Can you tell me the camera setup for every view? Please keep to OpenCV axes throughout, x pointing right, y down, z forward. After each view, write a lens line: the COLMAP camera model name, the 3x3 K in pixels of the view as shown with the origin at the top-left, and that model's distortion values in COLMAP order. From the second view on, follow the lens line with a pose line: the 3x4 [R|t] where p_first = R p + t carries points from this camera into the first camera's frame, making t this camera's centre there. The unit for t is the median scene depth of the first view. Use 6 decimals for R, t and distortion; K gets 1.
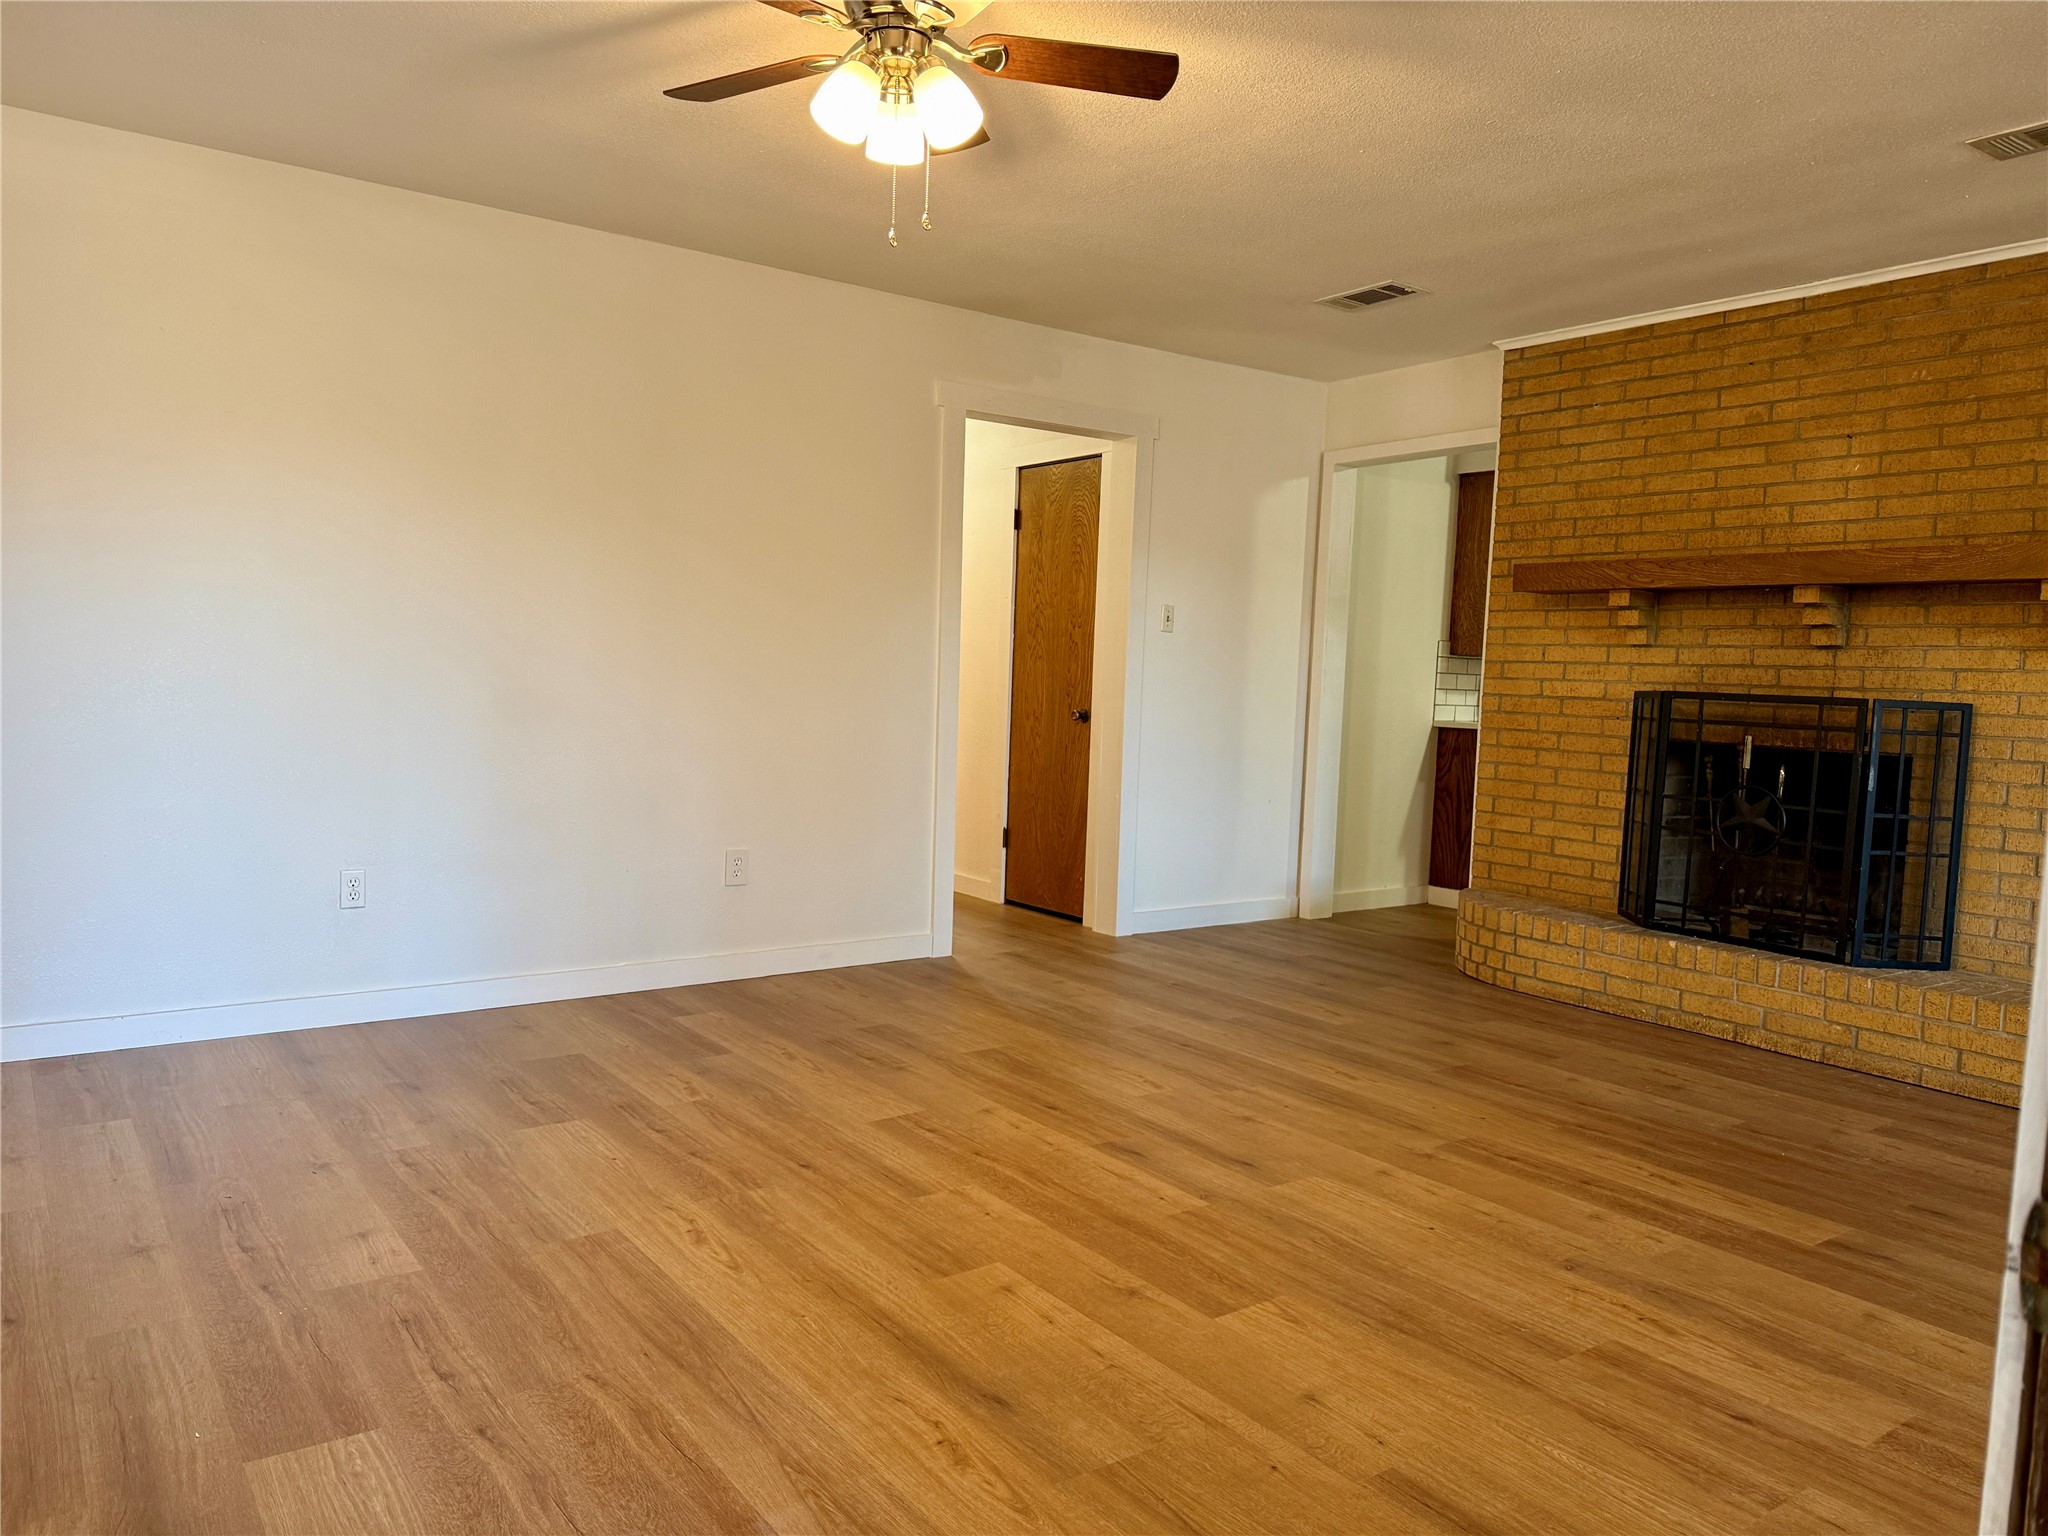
lens RADIAL K [[1430.2, 0, 1017.7], [0, 1430.2, 772.8], [0, 0, 1]] dist [0.050990, -0.063942]
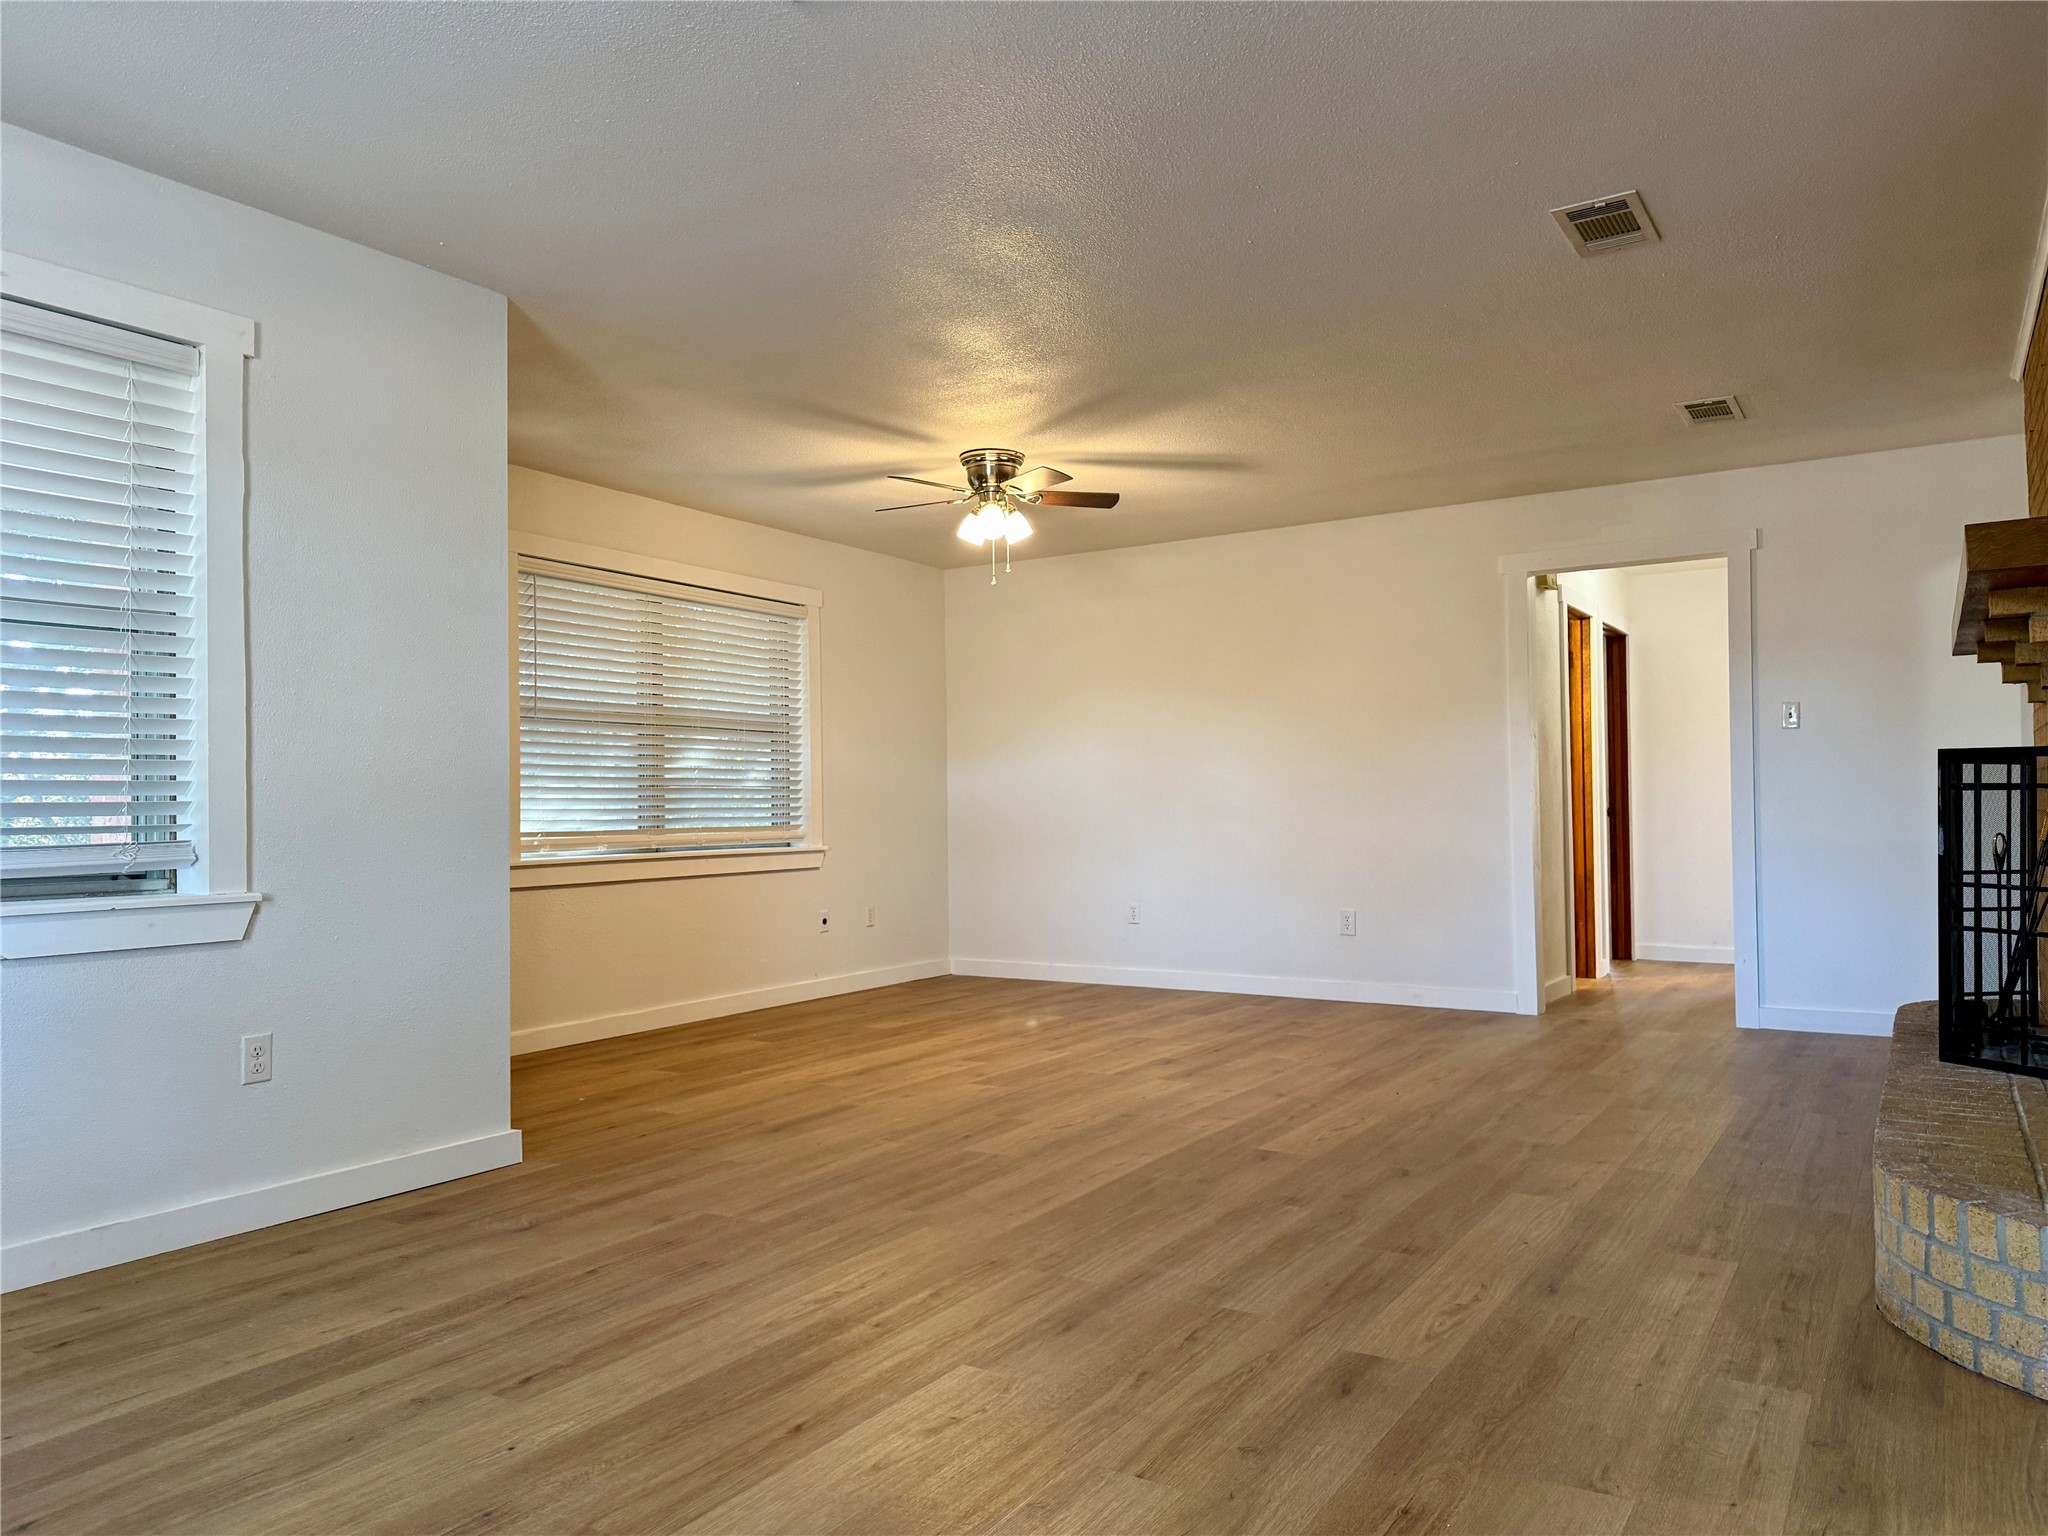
lens RADIAL K [[1441.0, 0, 1013.2], [0, 1441.0, 774.3], [0, 0, 1]] dist [0.047394, -0.057320]
pose [[0.368825, -0.060170, -0.927549, 1.645155], [-0.046150, 0.995486, -0.082928, 0.084570], [0.928352, 0.073392, 0.364384, 0.222835]]
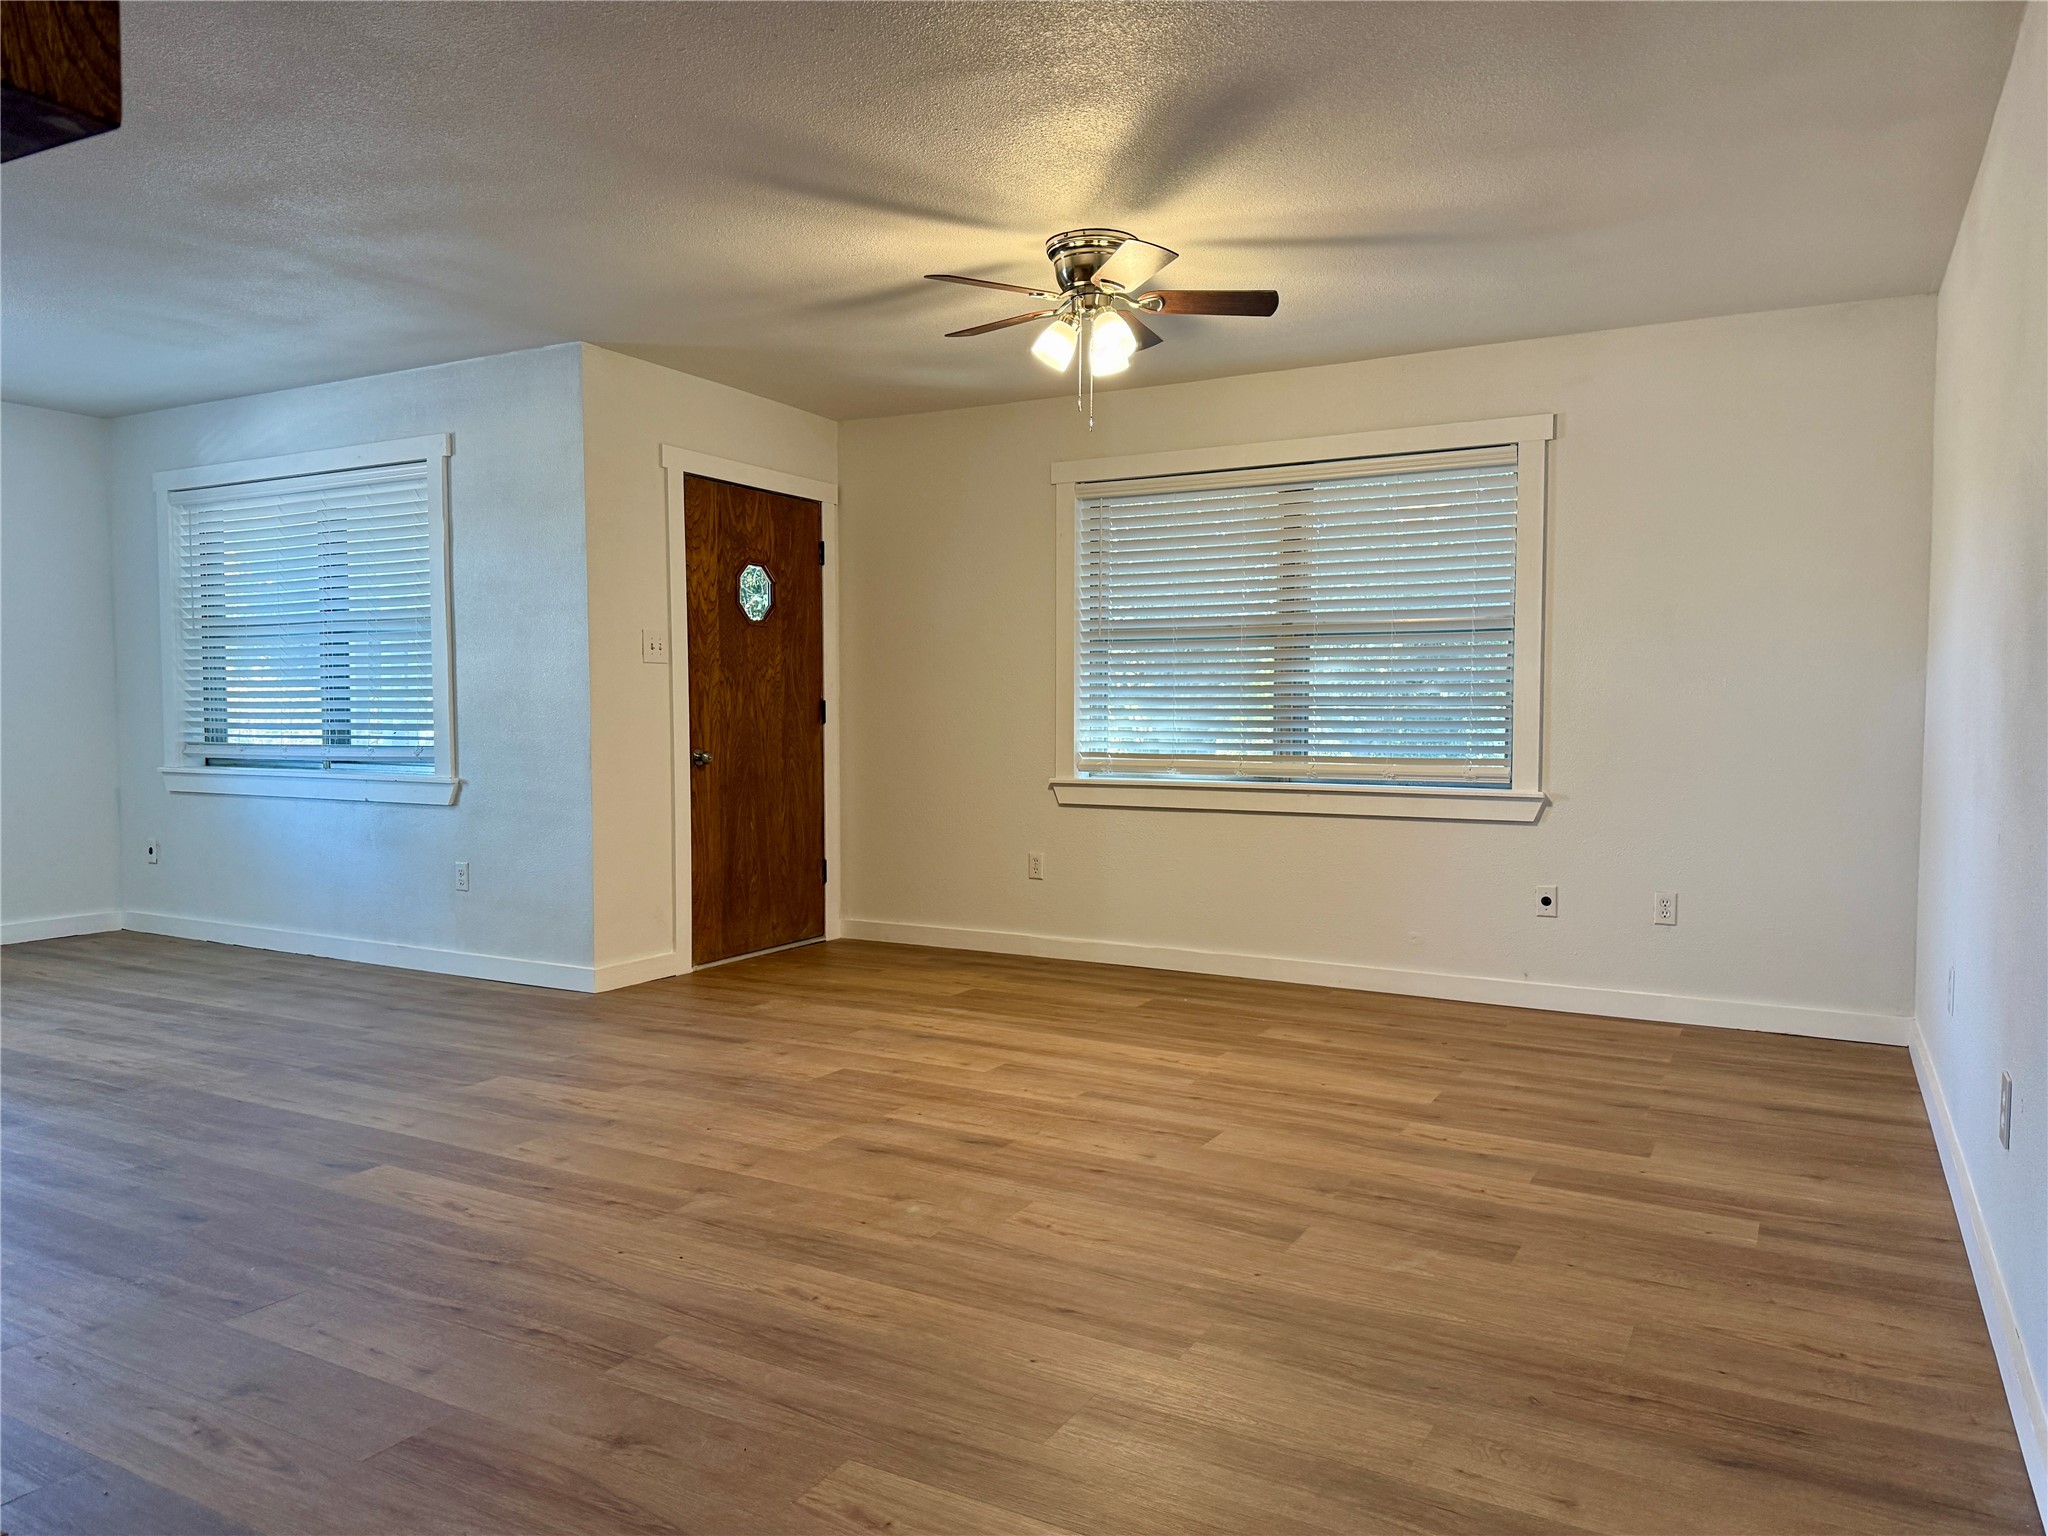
lens RADIAL K [[1425.1, 0, 1024.0], [0, 1425.1, 768.0], [0, 0, 1]] dist [0.133700, -0.200979]
pose [[-0.902205, -0.019163, -0.430881, 0.549066], [-0.066619, 0.993215, 0.095318, -0.129113], [0.426131, 0.114701, -0.897361, 2.065966]]
